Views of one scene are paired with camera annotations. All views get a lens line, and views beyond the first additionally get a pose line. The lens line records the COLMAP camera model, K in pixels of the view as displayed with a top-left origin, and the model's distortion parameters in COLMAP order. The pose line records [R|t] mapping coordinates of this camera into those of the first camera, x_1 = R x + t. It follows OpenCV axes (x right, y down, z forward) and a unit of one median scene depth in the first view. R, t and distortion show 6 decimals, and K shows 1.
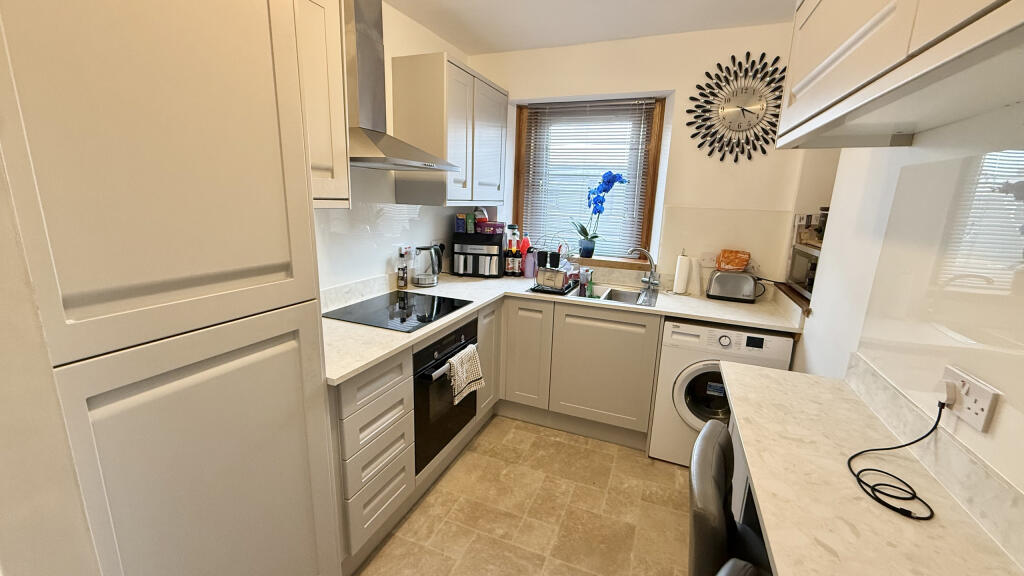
lens RADIAL K [[406.9, 0, 509.5], [0, 406.9, 287.7], [0, 0, 1]] dist [0.000223, 0.000311]
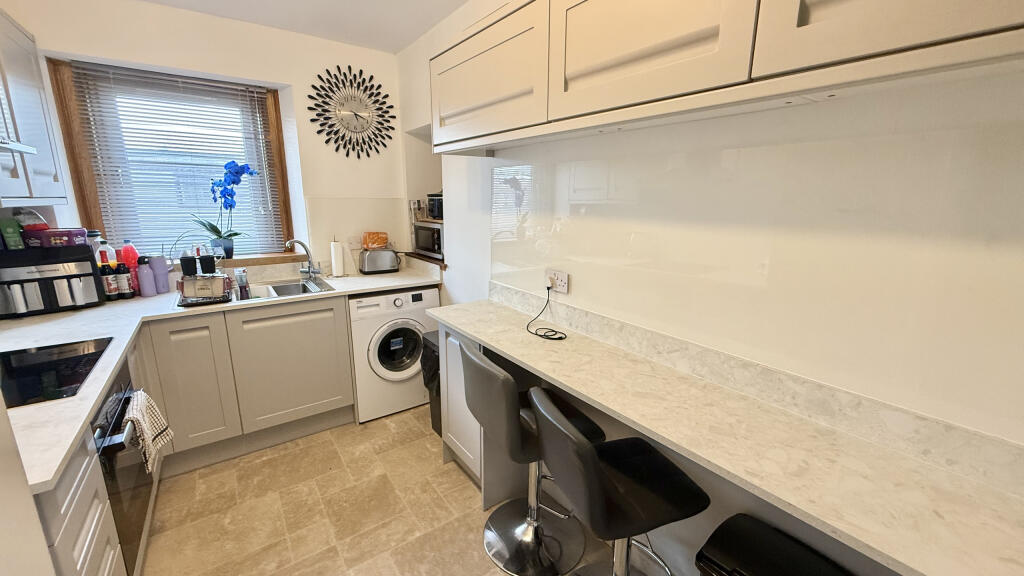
lens RADIAL K [[406.9, 0, 510.0], [0, 406.9, 286.6], [0, 0, 1]] dist [0.000223, 0.000311]
pose [[0.529982, -0.211046, 0.821327, -0.270638], [0.196222, 0.972771, 0.123344, -0.003928], [-0.824995, 0.095792, 0.556963, 0.008824]]
